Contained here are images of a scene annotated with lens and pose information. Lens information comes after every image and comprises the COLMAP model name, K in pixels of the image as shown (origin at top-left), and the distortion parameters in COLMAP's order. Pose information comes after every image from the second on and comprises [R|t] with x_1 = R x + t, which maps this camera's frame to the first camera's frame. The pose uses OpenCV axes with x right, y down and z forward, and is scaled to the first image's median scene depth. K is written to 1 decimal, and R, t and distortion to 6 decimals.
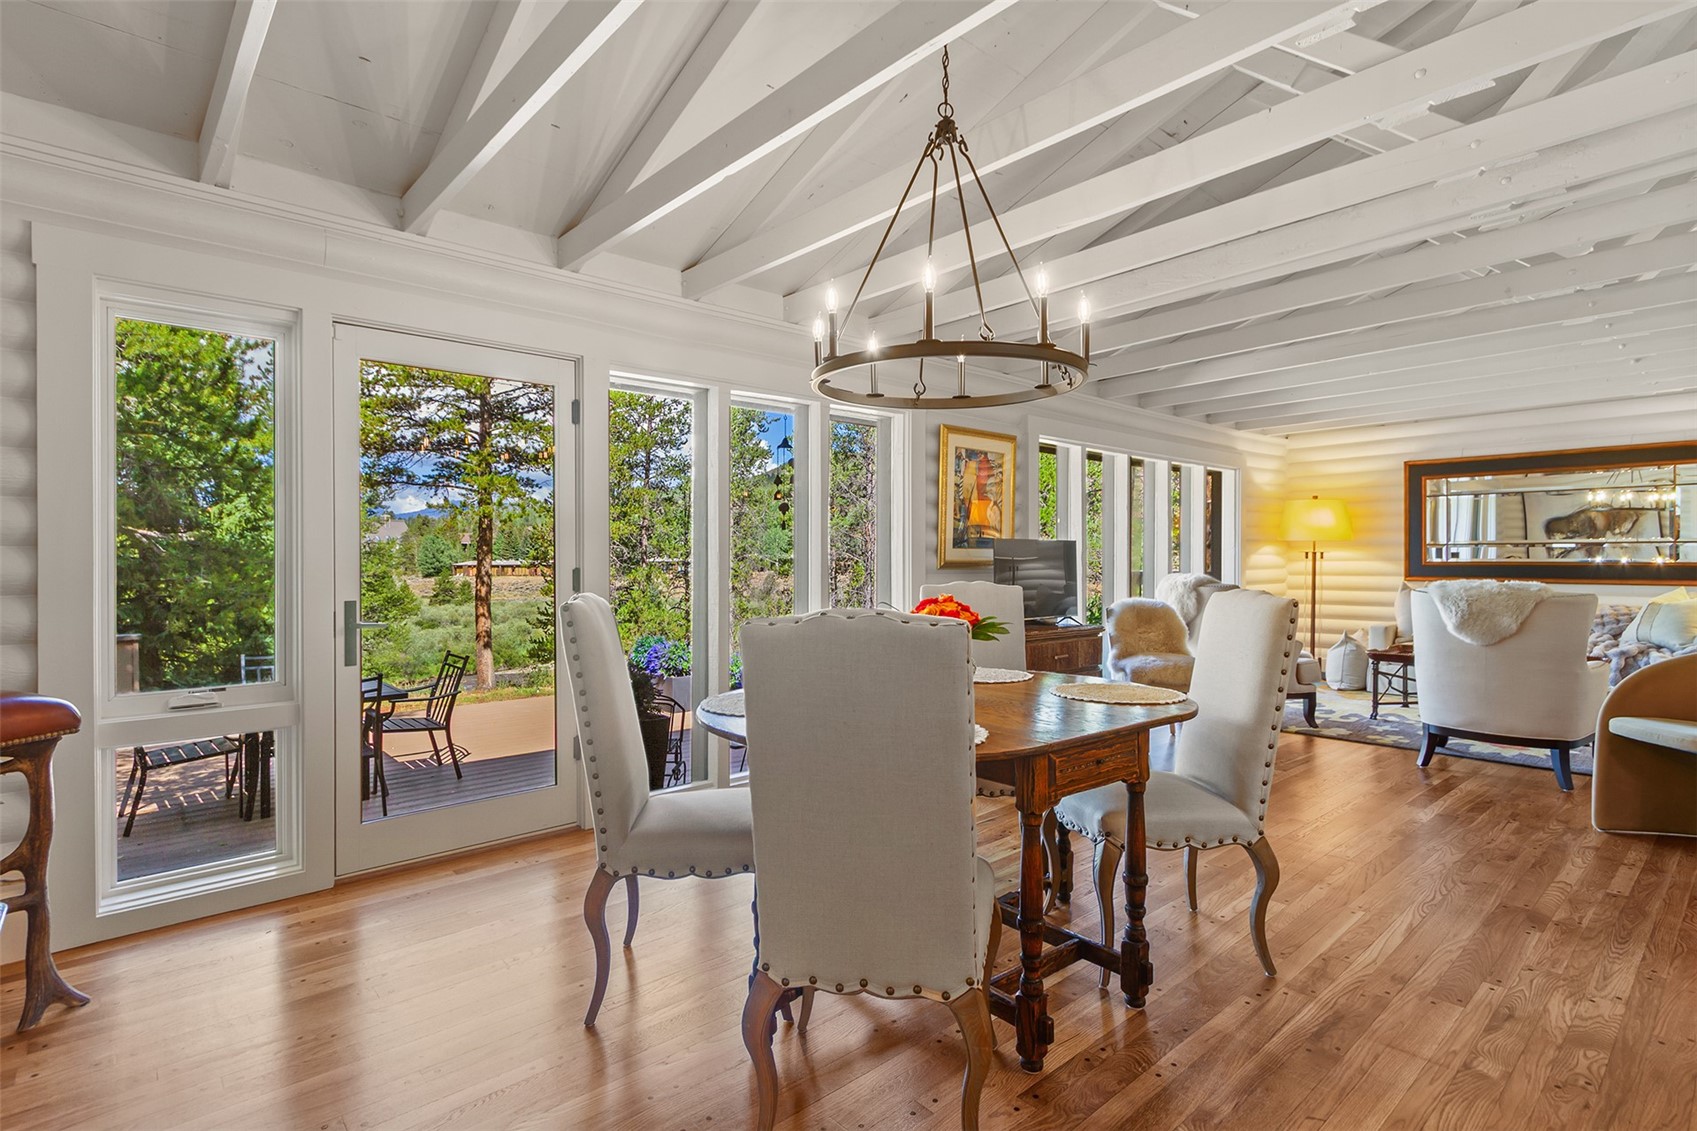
lens RADIAL K [[808.1, 0, 821.7], [0, 808.1, 566.1], [0, 0, 1]] dist [0.006967, -0.002656]
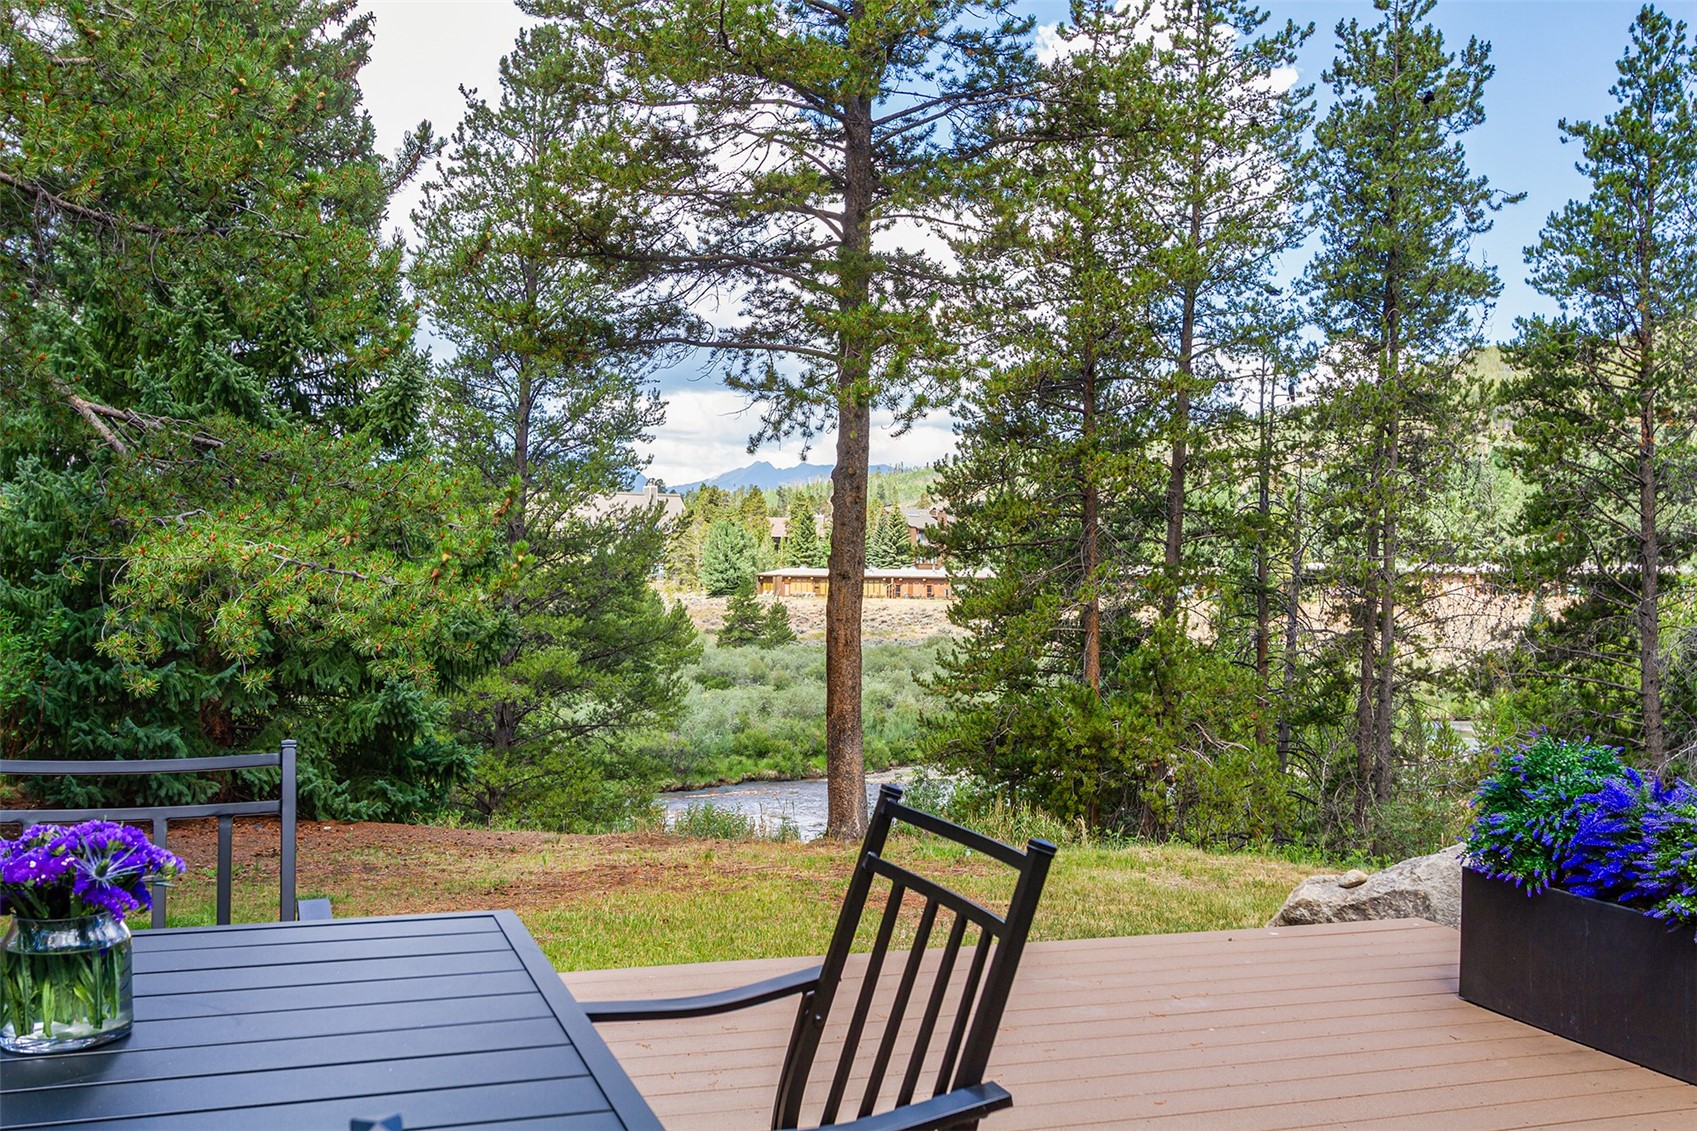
lens RADIAL K [[1670.2, 0, 835.3], [0, 1670.2, 567.1], [0, 0, 1]] dist [0.013175, 0.000000]
pose [[0.927726, 0.013187, -0.373030, -0.102194], [-0.016041, 0.999861, -0.004547, 0.017601], [0.372918, 0.010202, 0.927808, 0.199146]]
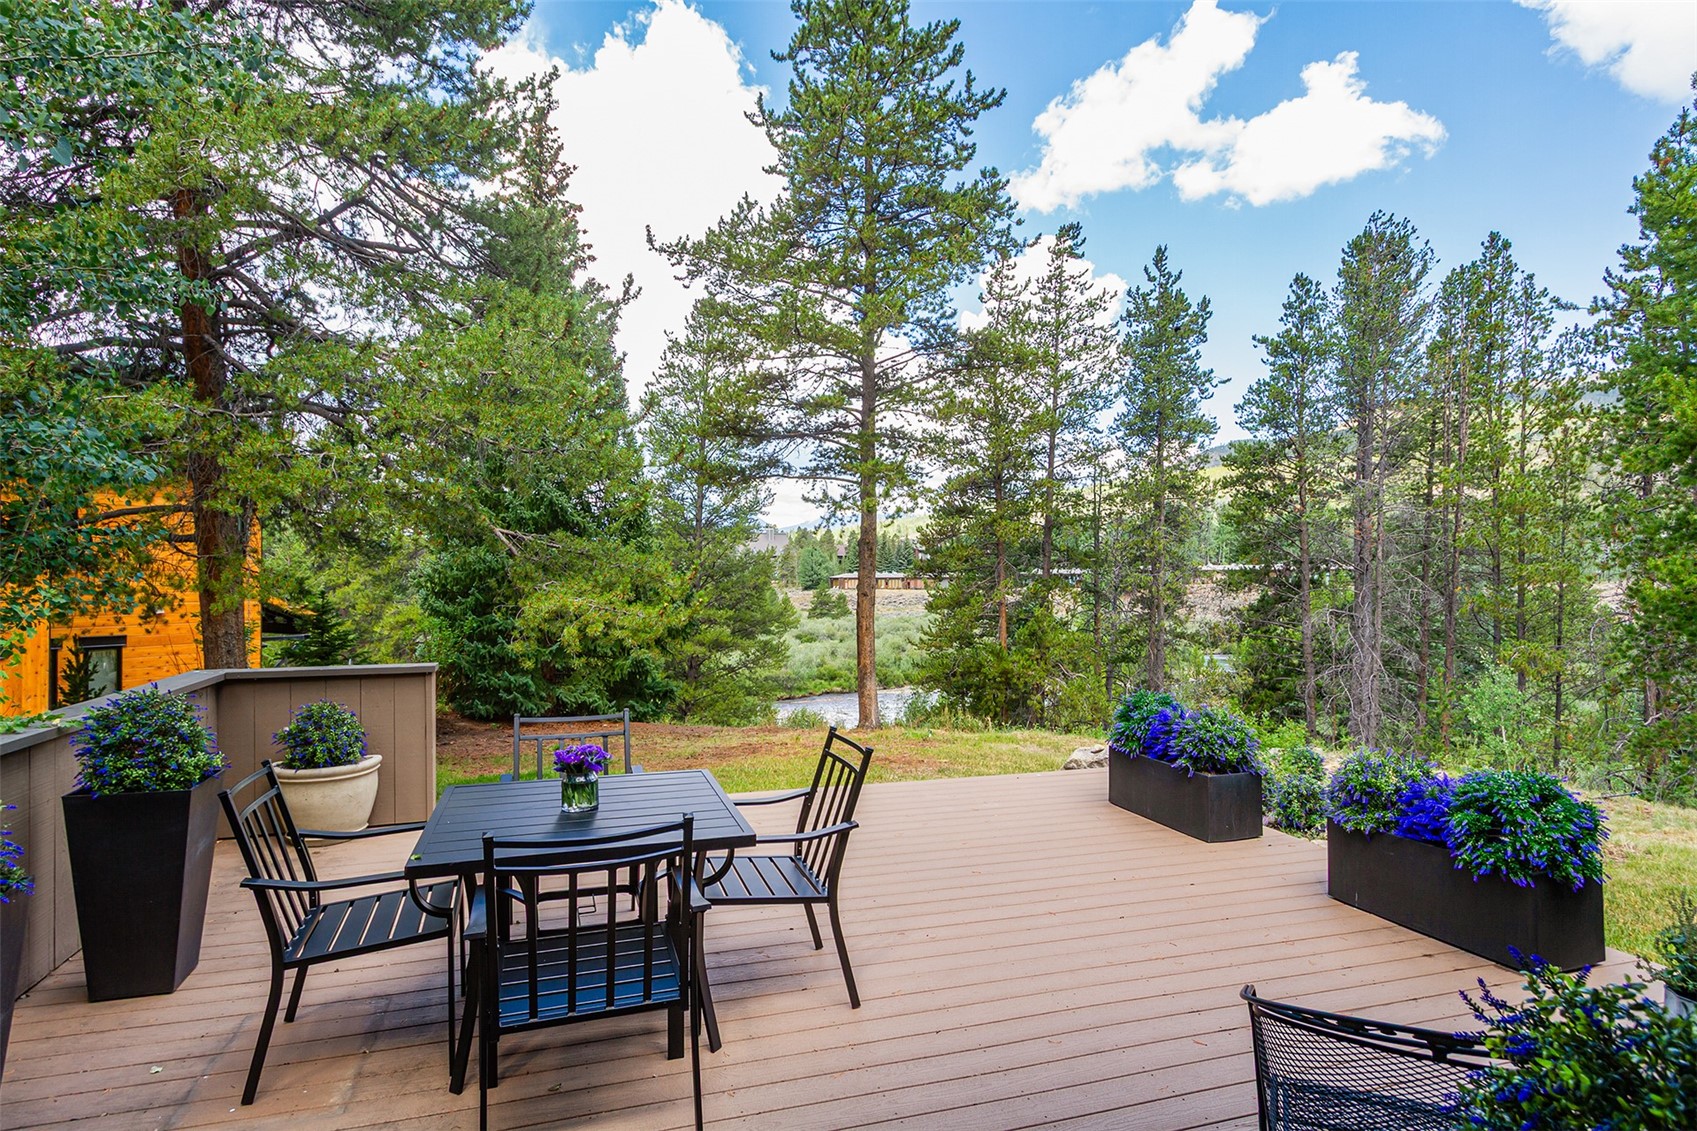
lens RADIAL K [[923.7, 0, 841.6], [0, 923.7, 576.3], [0, 0, 1]] dist [0.001630, -0.000429]
pose [[0.915081, 0.000593, -0.403270, -0.065865], [-0.001682, 0.999996, -0.002347, 0.002831], [0.403267, 0.002826, 0.915078, 0.139629]]
